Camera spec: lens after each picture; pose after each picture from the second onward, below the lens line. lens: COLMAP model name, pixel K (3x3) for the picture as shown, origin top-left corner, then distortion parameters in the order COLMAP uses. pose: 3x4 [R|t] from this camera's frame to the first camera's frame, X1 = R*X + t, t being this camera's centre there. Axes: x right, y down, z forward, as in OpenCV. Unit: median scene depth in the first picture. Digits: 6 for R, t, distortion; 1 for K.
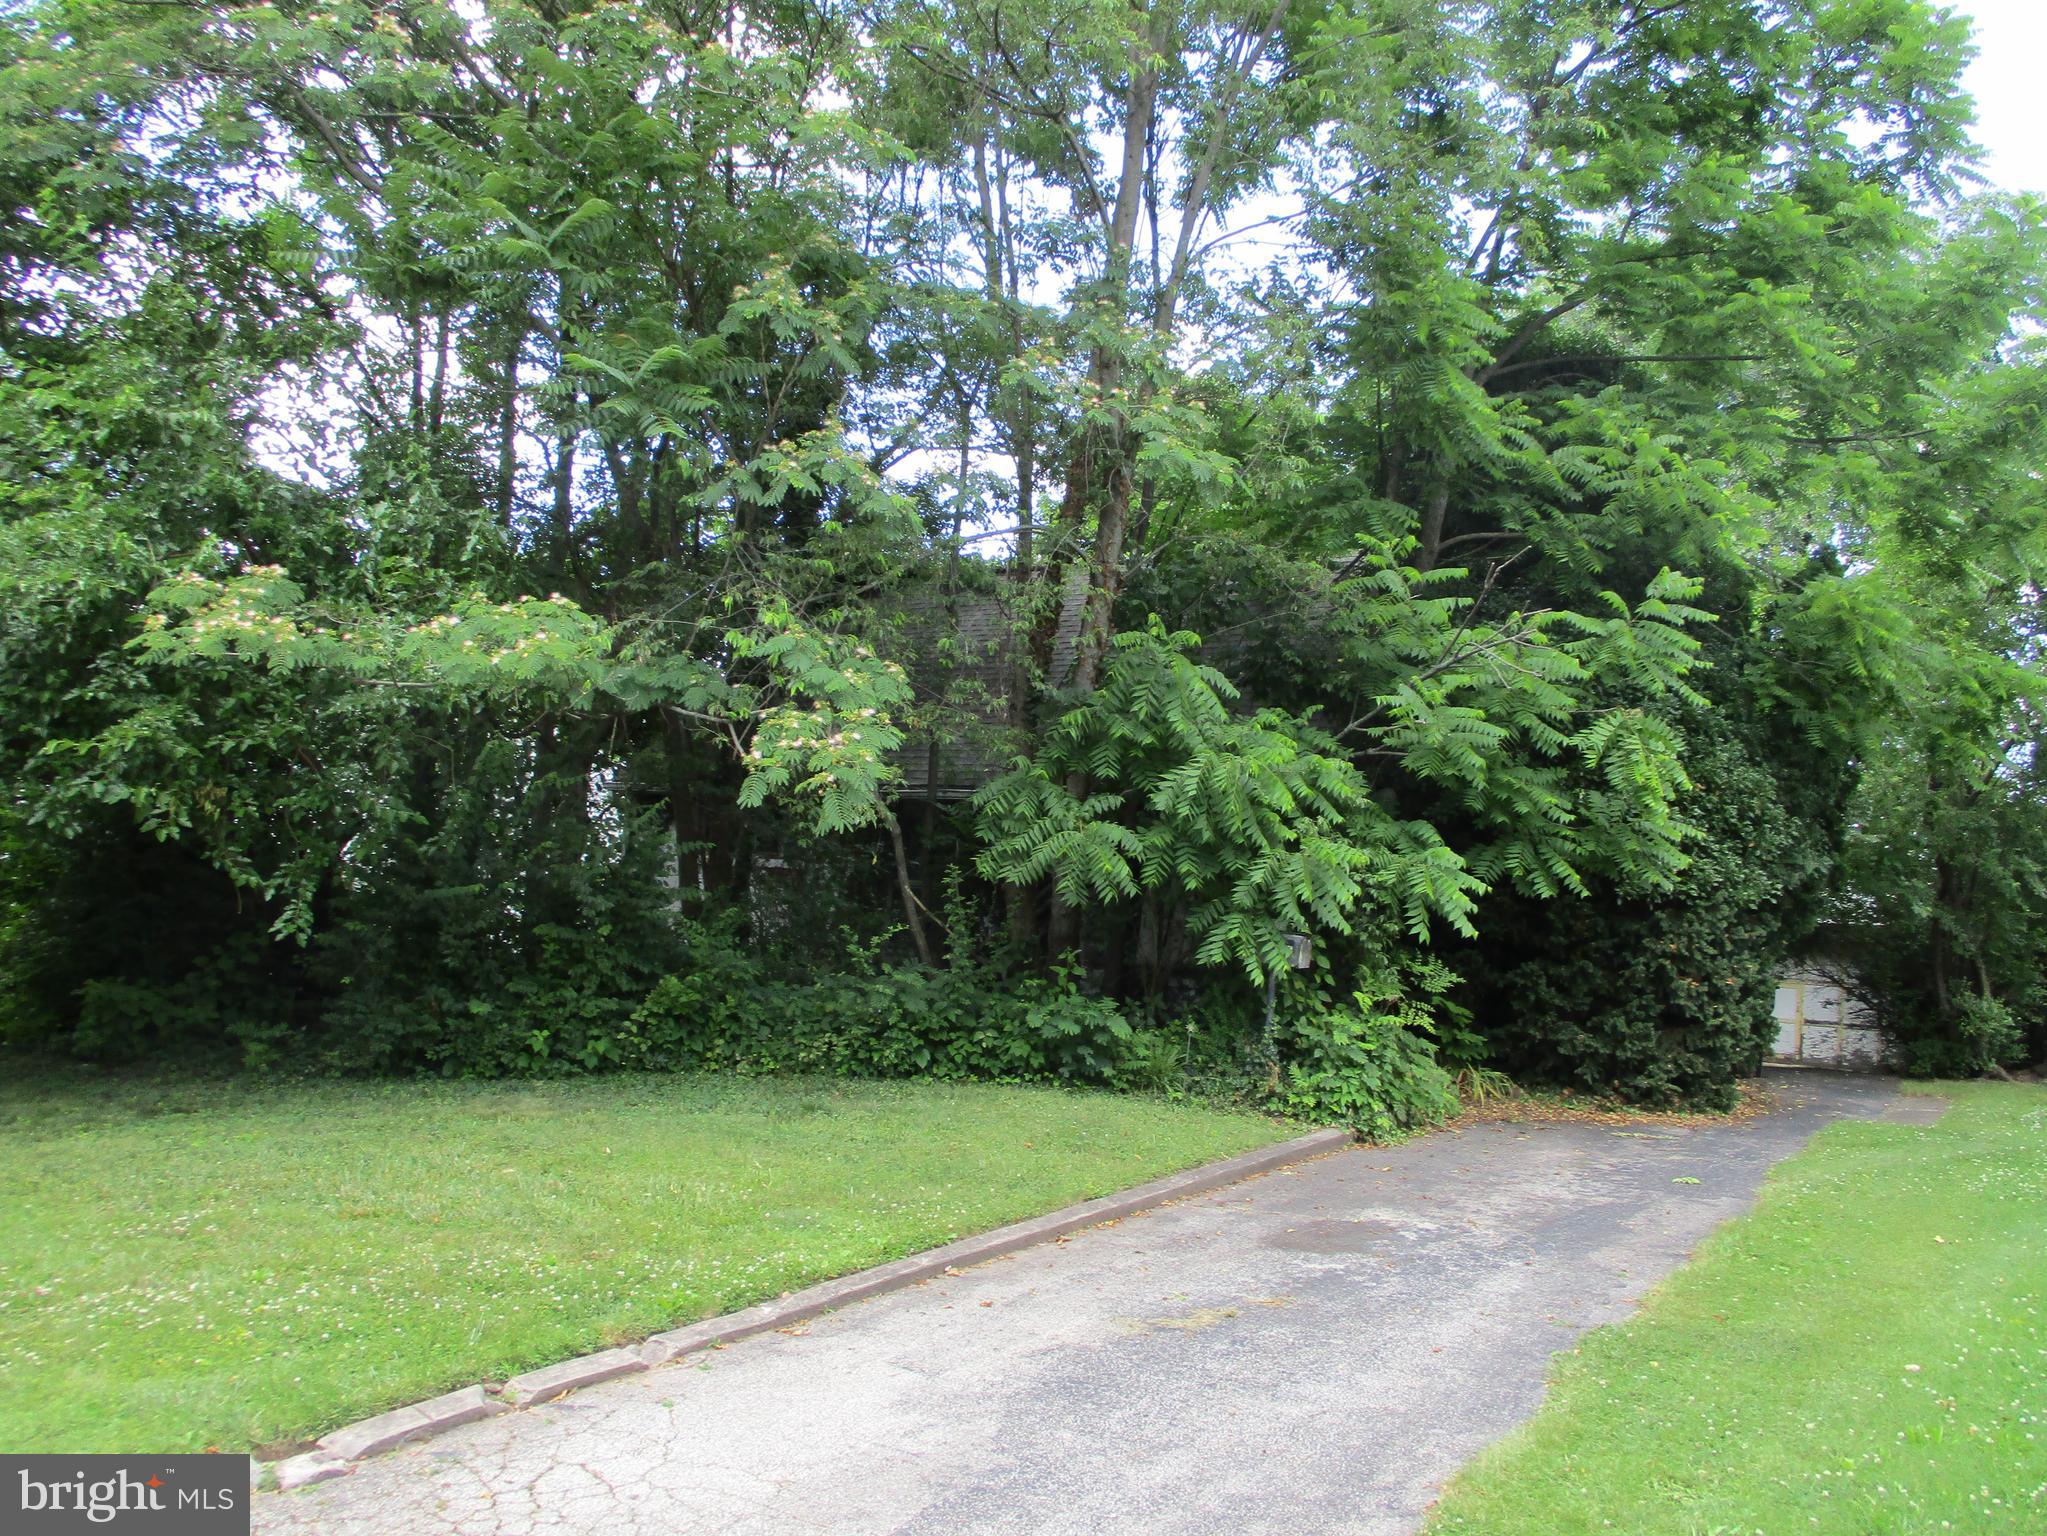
lens RADIAL K [[1638.5, 0, 1023.3], [0, 1638.5, 727.3], [0, 0, 1]] dist [-0.031487, 0.004489]
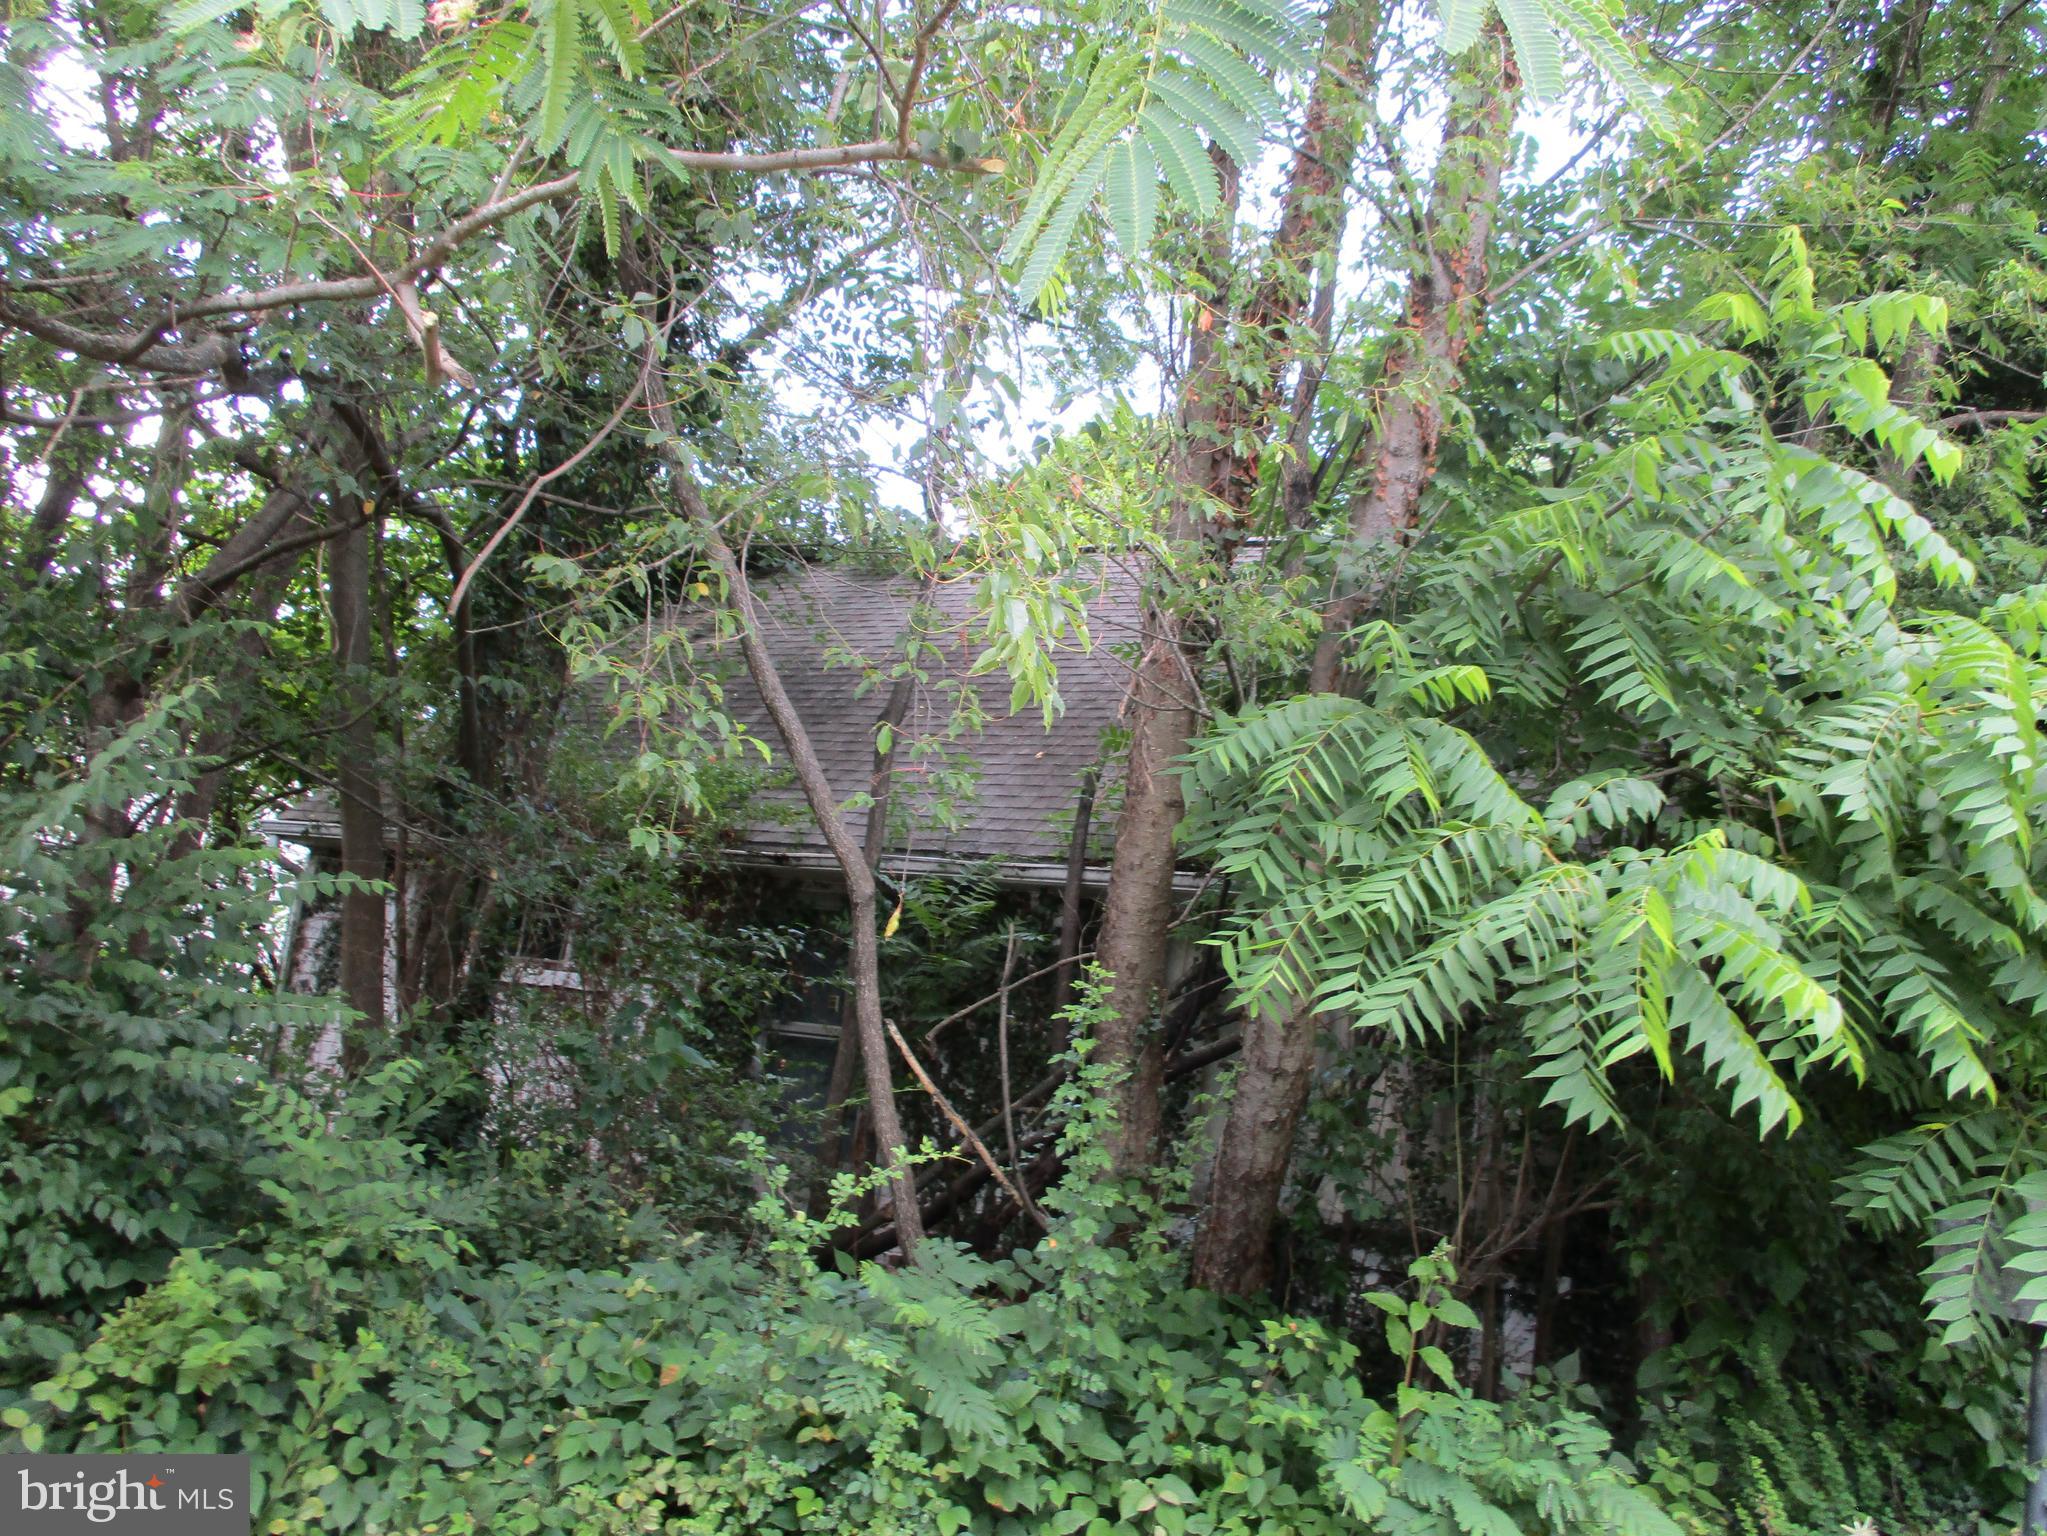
lens RADIAL K [[1641.7, 0, 1000.3], [0, 1641.7, 768.6], [0, 0, 1]] dist [0.006010, 0.002173]
pose [[0.991765, 0.076951, 0.102378, -0.097746], [-0.069148, 0.994576, -0.077701, 0.070034], [-0.107802, 0.069982, 0.991706, 0.658252]]
